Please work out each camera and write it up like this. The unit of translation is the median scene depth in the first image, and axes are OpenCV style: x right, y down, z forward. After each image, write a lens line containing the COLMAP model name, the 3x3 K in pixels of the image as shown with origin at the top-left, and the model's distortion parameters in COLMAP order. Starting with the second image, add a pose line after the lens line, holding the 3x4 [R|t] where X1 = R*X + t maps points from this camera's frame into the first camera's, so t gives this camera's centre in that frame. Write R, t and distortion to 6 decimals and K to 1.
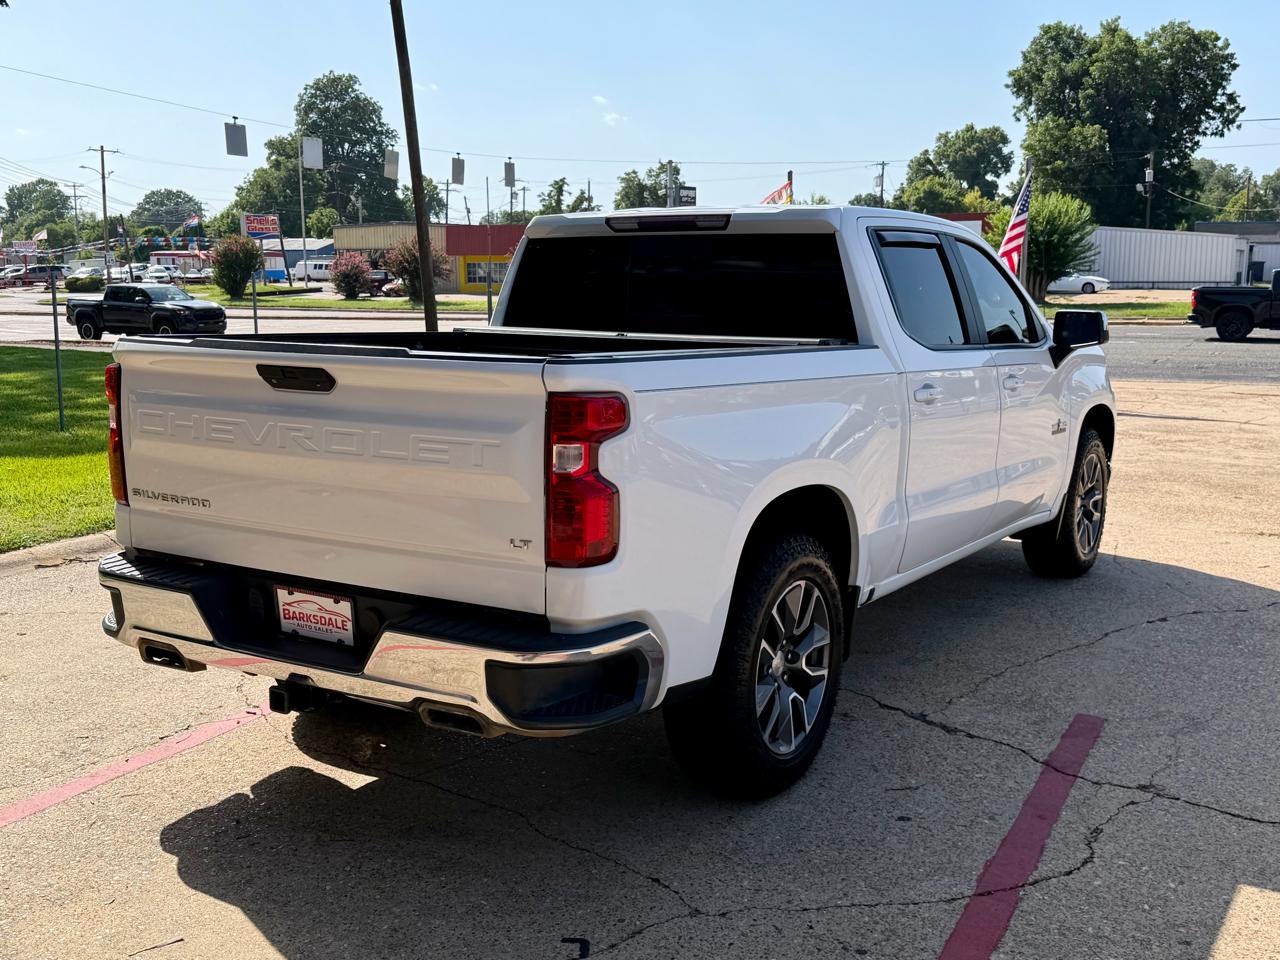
lens RADIAL K [[1311.4, 0, 640.0], [0, 1311.4, 480.0], [0, 0, 1]] dist [0.194546, -0.430471]
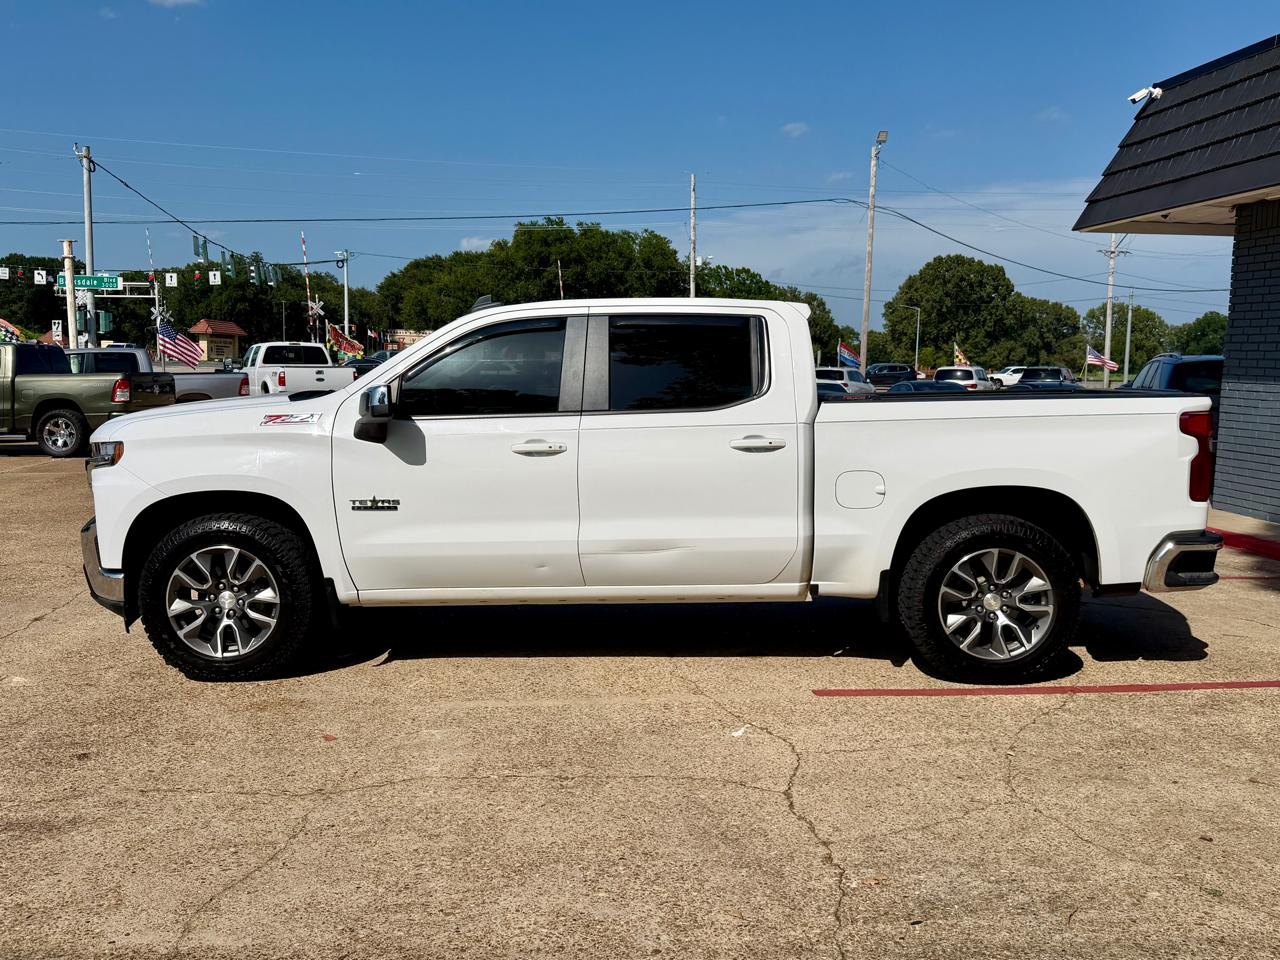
lens RADIAL K [[1121.2, 0, 640.0], [0, 1121.2, 480.0], [0, 0, 1]] dist [0.163109, -0.330105]
pose [[-0.519358, -0.092848, 0.849498, -0.751968], [0.121345, 0.975994, 0.180860, -0.209624], [-0.845897, 0.197014, -0.495624, 1.414610]]
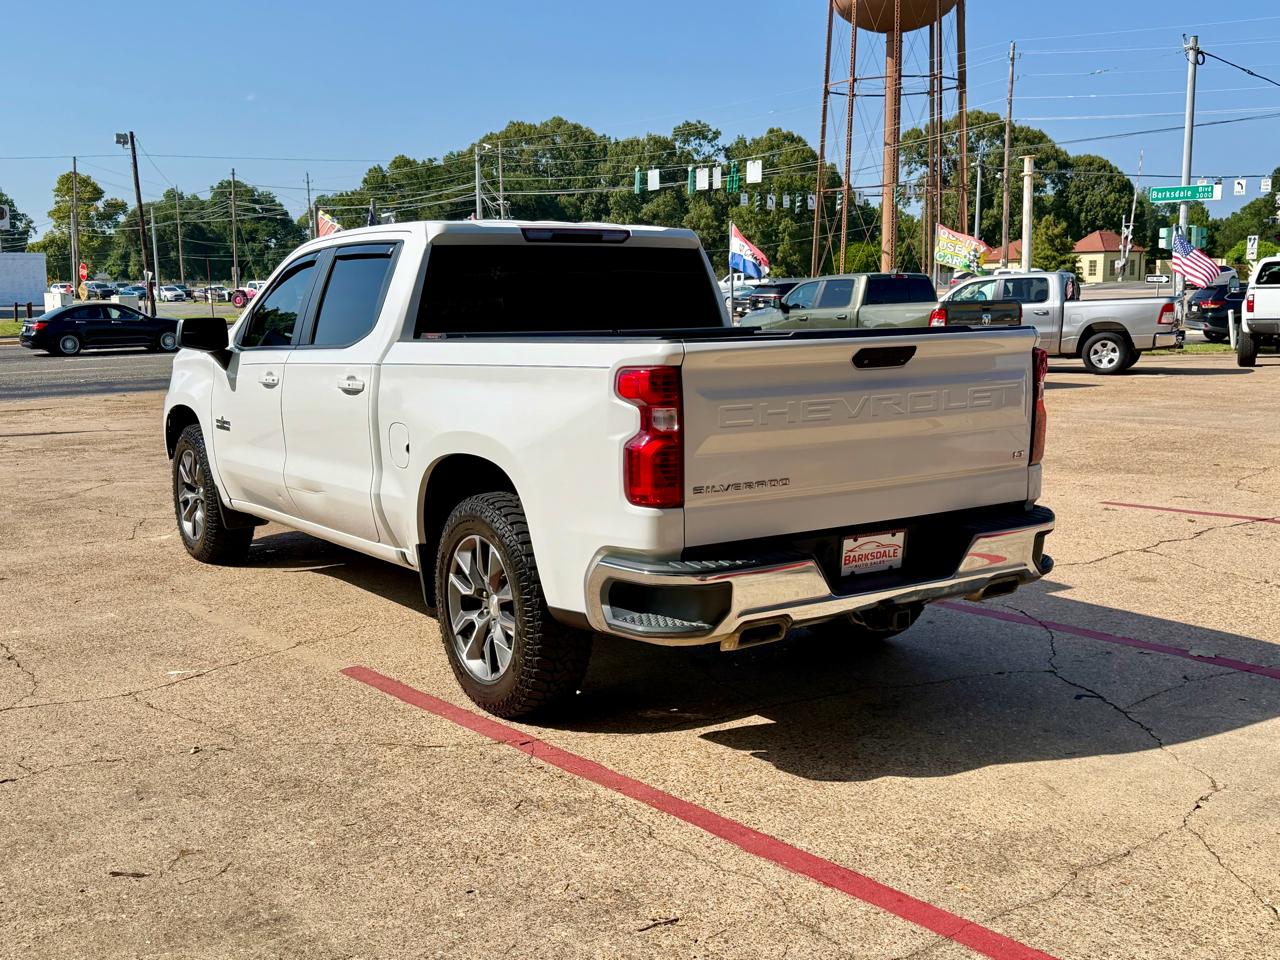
lens RADIAL K [[1311.4, 0, 640.0], [0, 1311.4, 480.0], [0, 0, 1]] dist [0.194546, -0.430471]
pose [[0.409723, -0.136191, 0.901986, -0.813412], [0.153980, 0.984929, 0.078770, -0.052878], [-0.899121, 0.106613, 0.424518, 0.384824]]
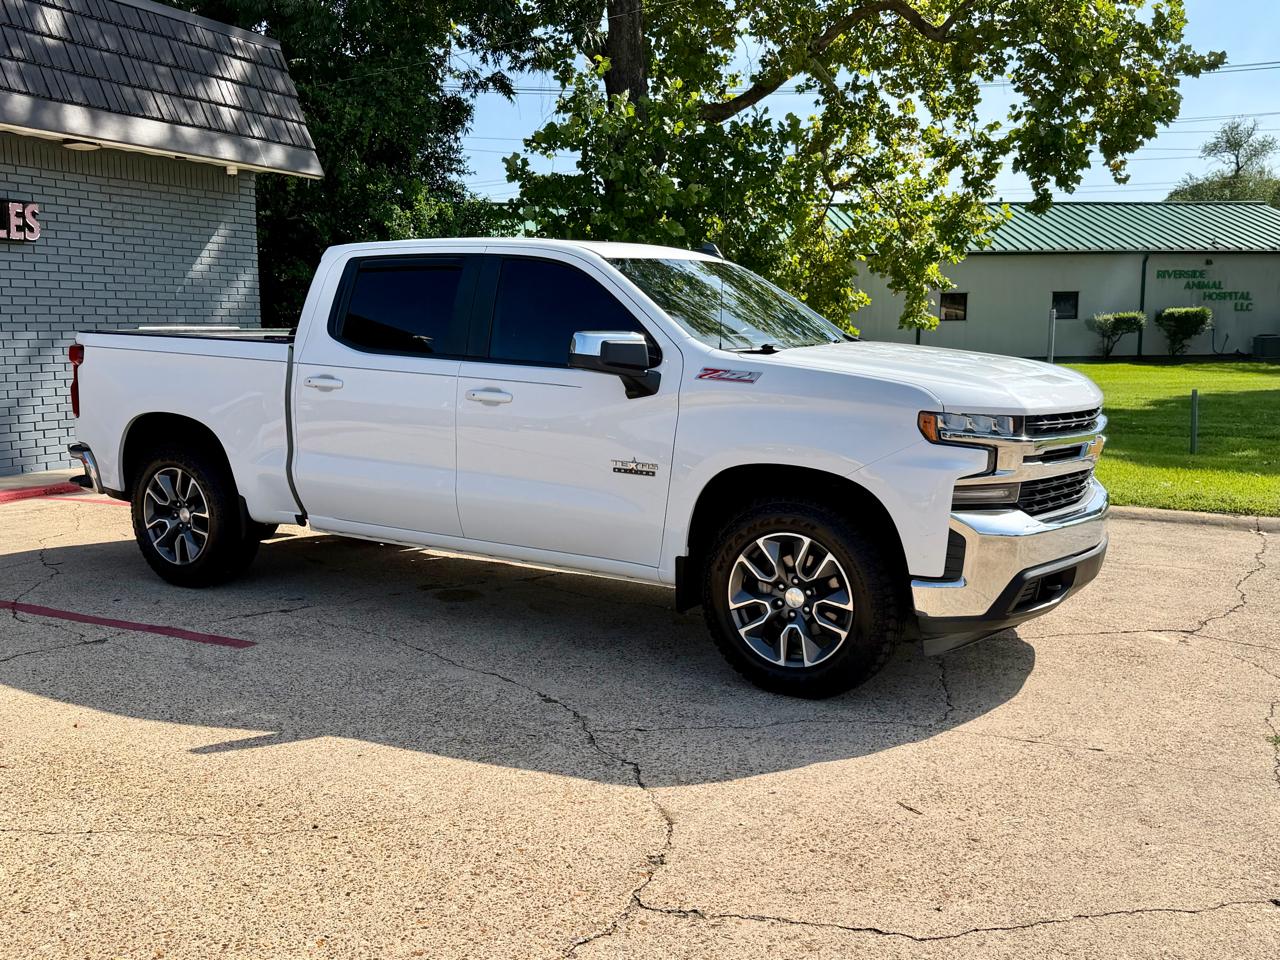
lens RADIAL K [[1220.1, 0, 640.0], [0, 1220.1, 480.0], [0, 0, 1]] dist [0.167777, -0.337609]
pose [[-0.006377, 0.127092, -0.991870, 1.110286], [-0.152583, 0.980152, 0.126571, -0.132996], [0.988270, 0.152149, 0.013142, 1.005833]]
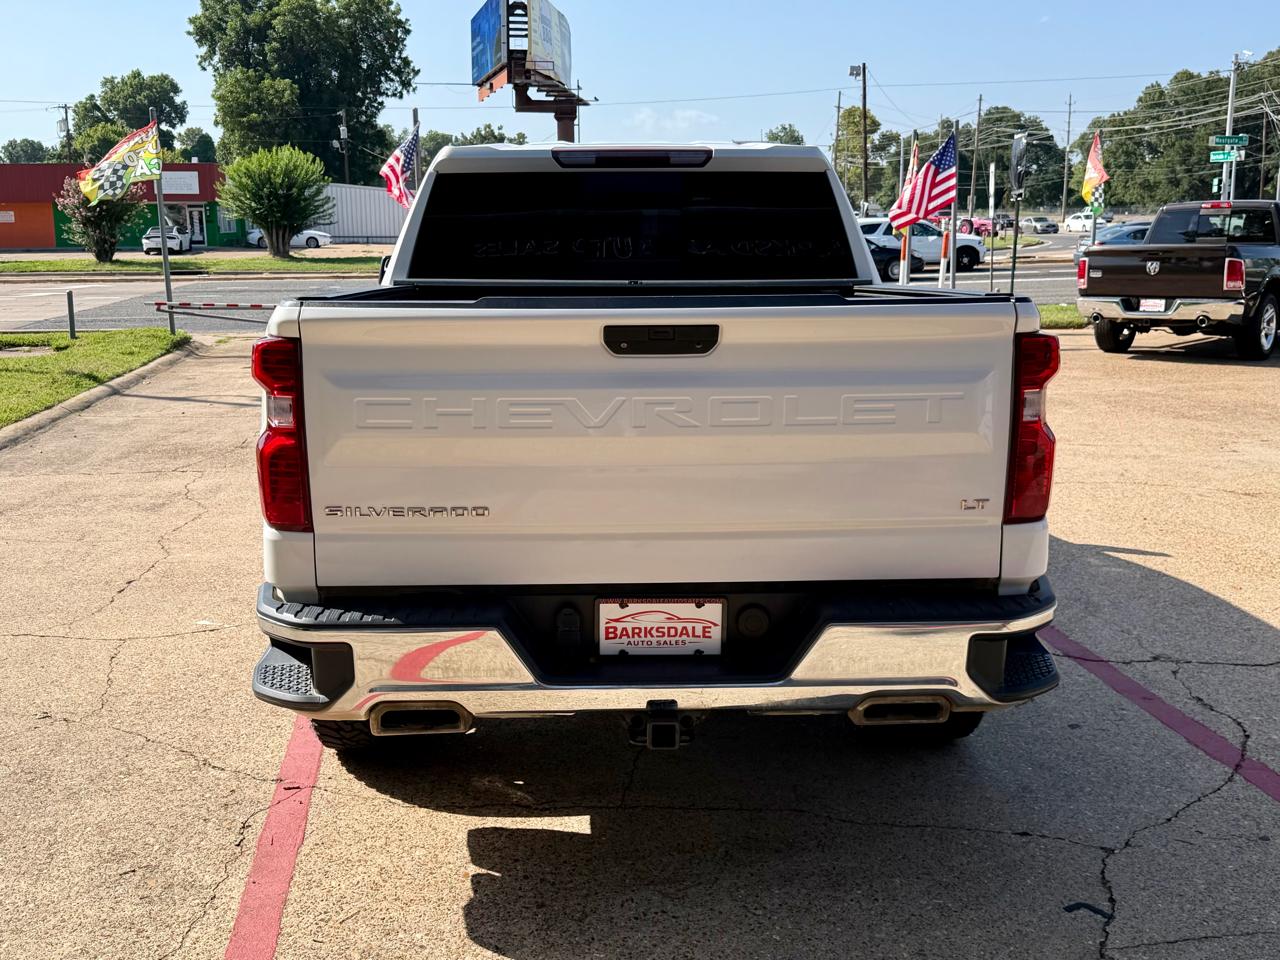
lens RADIAL K [[1311.4, 0, 640.0], [0, 1311.4, 480.0], [0, 0, 1]] dist [0.194546, -0.430471]
pose [[0.829929, -0.111751, 0.546562, -0.397899], [0.093713, 0.993736, 0.060884, -0.023134], [-0.549942, 0.000690, 0.835203, 0.184866]]
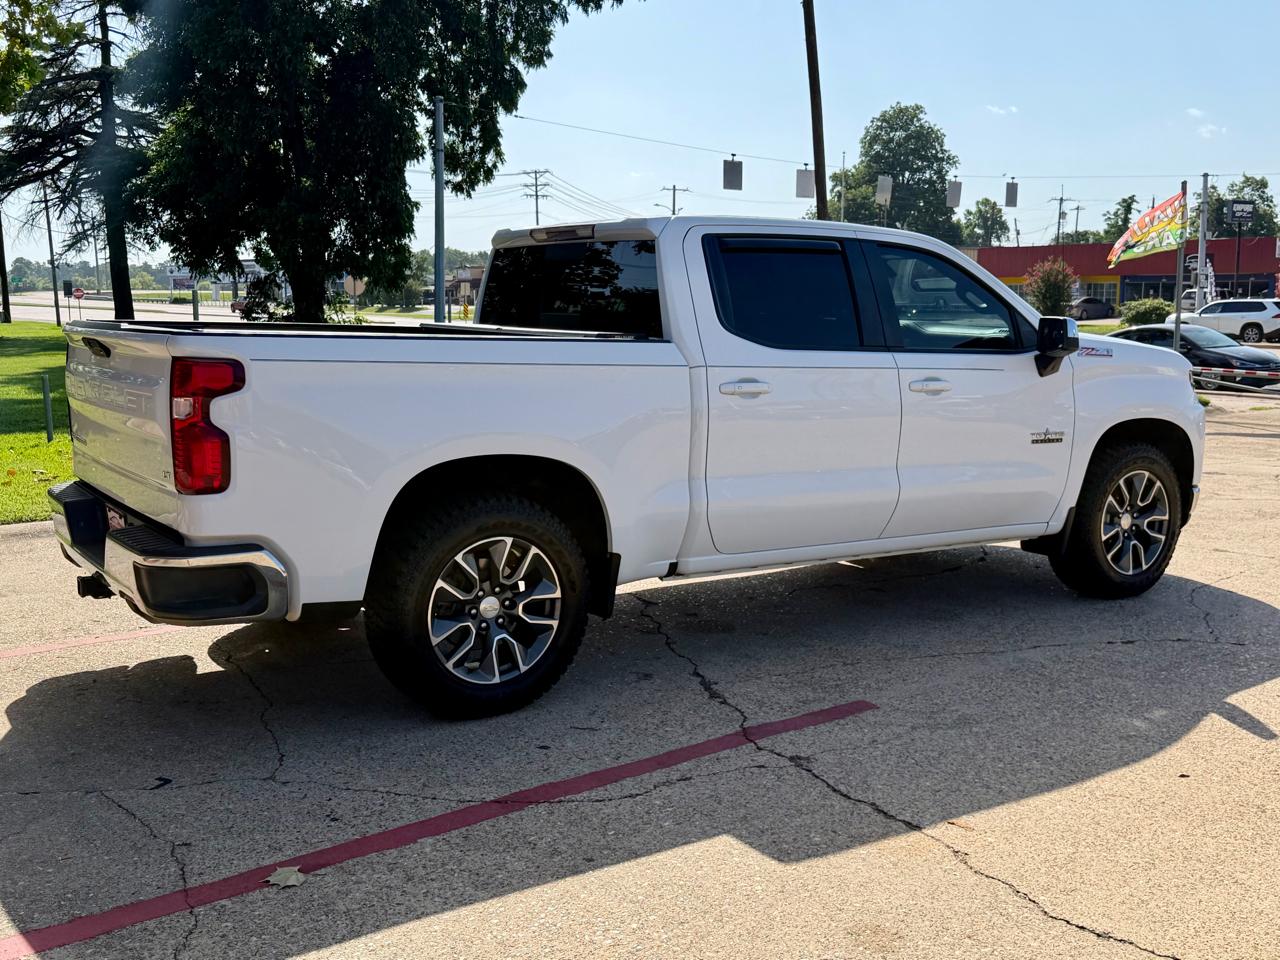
lens RADIAL K [[1292.3, 0, 640.0], [0, 1292.3, 480.0], [0, 0, 1]] dist [0.189344, -0.407703]
pose [[0.913888, 0.057001, -0.401945, 0.435718], [-0.063600, 0.997971, -0.003080, 0.014307], [0.400954, 0.028379, 0.915659, 0.001523]]
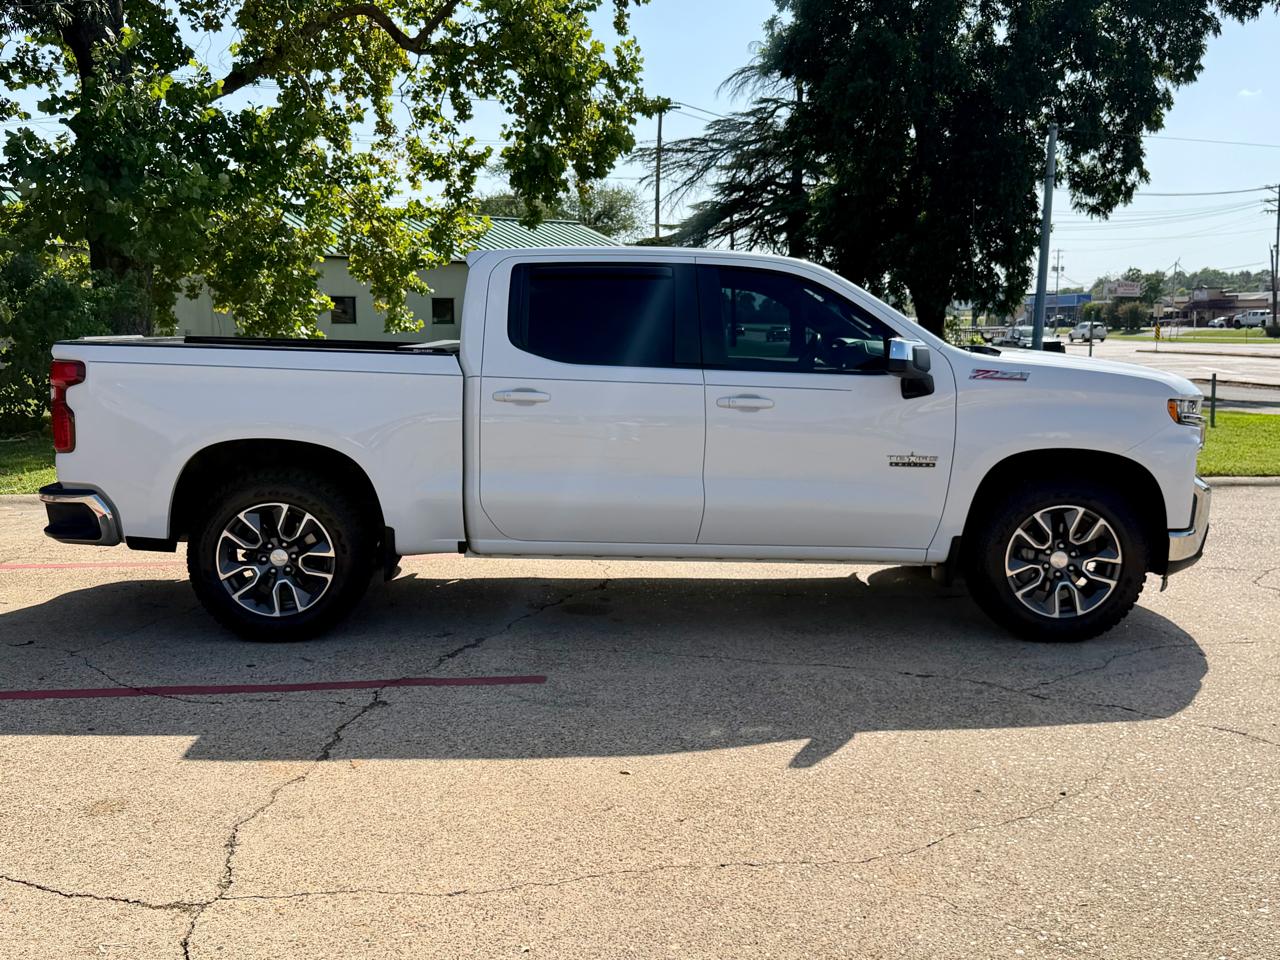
lens RADIAL K [[1220.1, 0, 640.0], [0, 1220.1, 480.0], [0, 0, 1]] dist [0.167777, -0.337609]
pose [[0.547460, 0.105073, -0.830209, 0.951755], [-0.127351, 0.990991, 0.041444, -0.037478], [0.827085, 0.083039, 0.555909, 0.353867]]
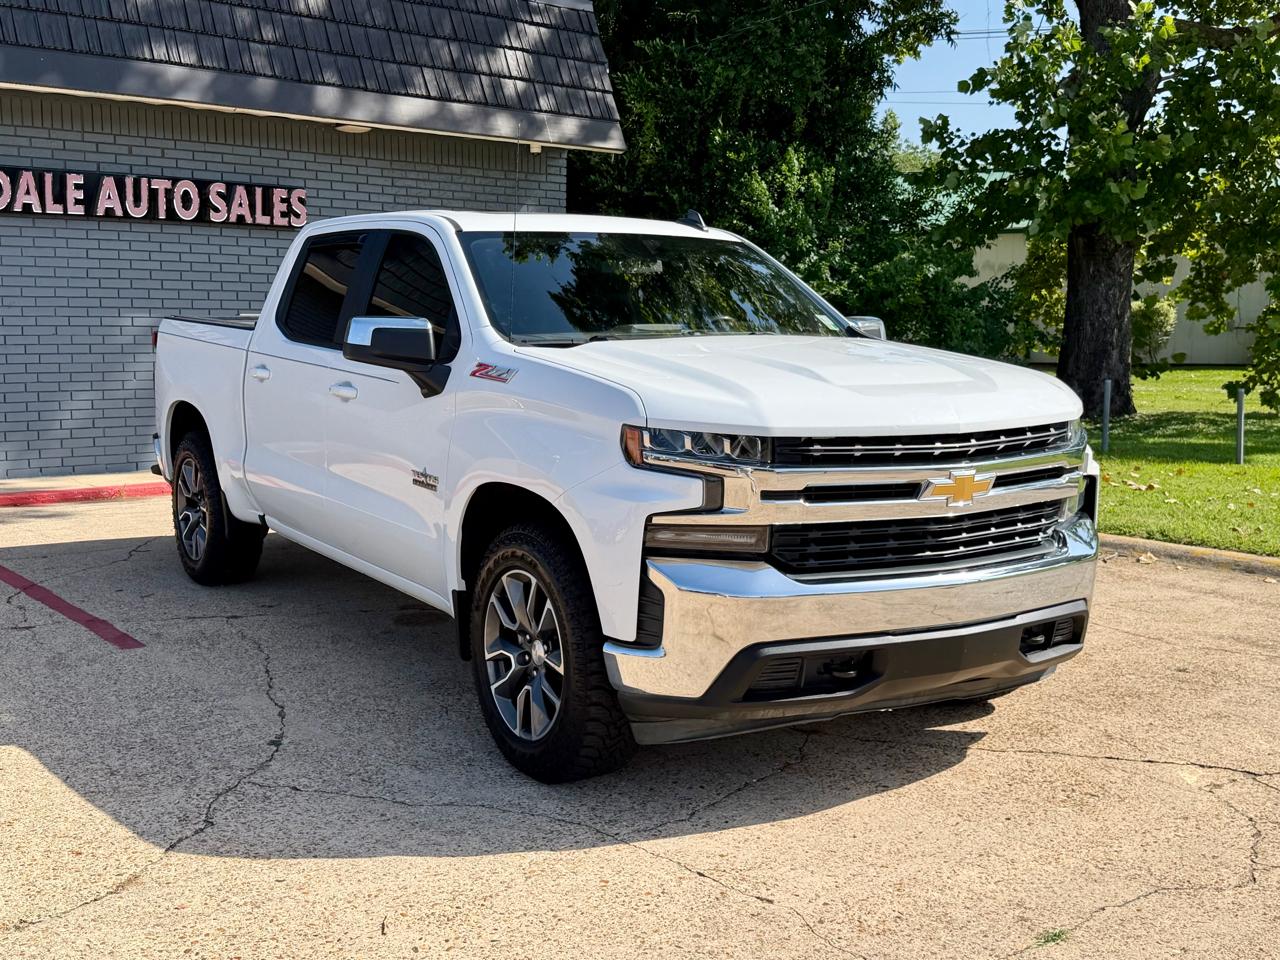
lens RADIAL K [[1428.1, 0, 640.0], [0, 1428.1, 480.0], [0, 0, 1]] dist [0.237406, -0.607609]
pose [[-0.432830, 0.101385, -0.895756, 0.972663], [-0.143972, 0.973127, 0.179709, -0.197779], [0.889905, 0.206748, -0.406602, 1.435846]]
